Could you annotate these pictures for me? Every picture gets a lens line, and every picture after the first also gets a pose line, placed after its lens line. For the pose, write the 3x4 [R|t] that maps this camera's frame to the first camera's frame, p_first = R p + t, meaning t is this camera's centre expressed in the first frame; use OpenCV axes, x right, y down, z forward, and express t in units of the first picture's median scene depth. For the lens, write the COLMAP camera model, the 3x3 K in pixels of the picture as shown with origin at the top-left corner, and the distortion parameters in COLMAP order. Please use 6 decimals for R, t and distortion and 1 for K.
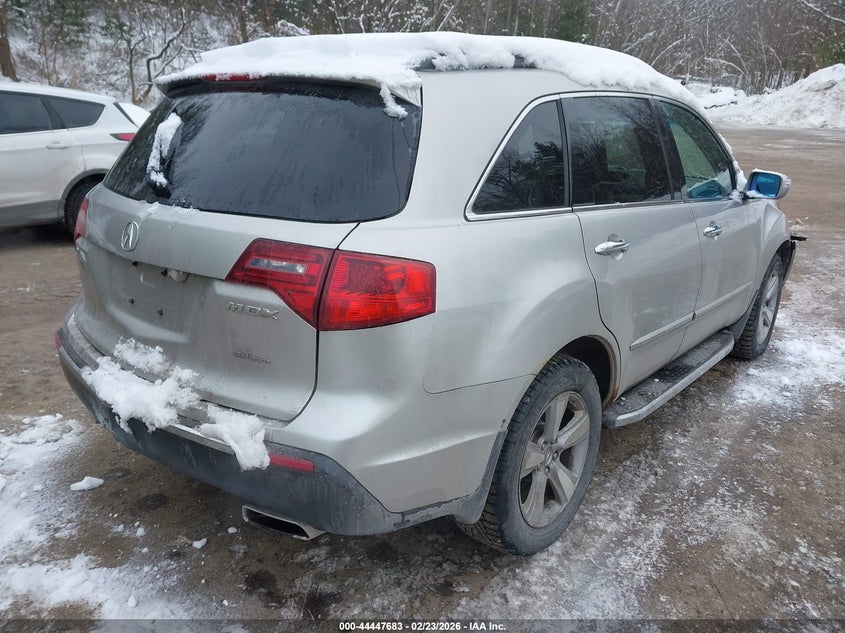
lens RADIAL K [[670.7, 0, 422.5], [0, 670.7, 316.5], [0, 0, 1]] dist [0.028007, -0.009443]
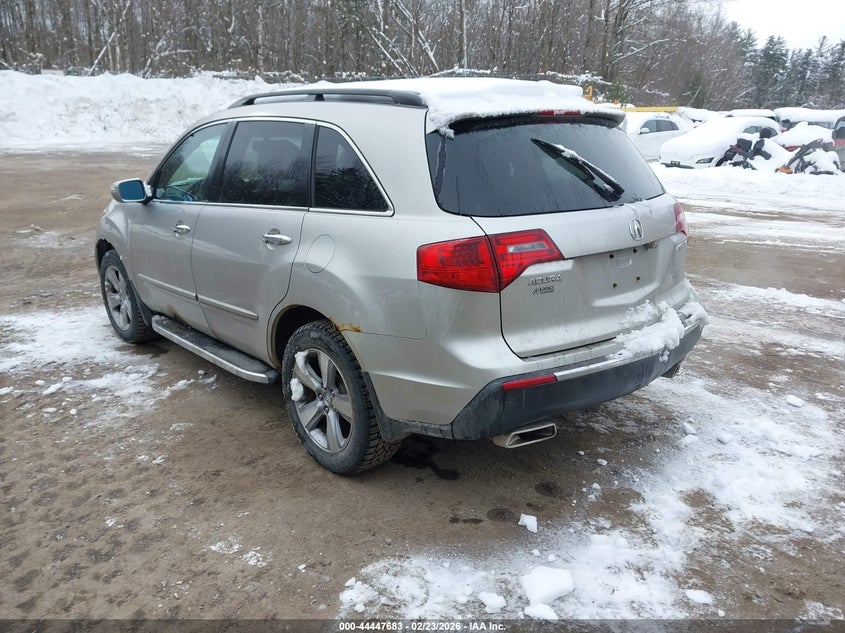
lens RADIAL K [[670.7, 0, 422.5], [0, 670.7, 316.5], [0, 0, 1]] dist [0.028007, -0.009443]
pose [[0.123972, -0.283868, 0.950815, -1.678191], [0.305651, 0.922541, 0.235574, -0.374102], [-0.944038, 0.261413, 0.201134, 1.079325]]
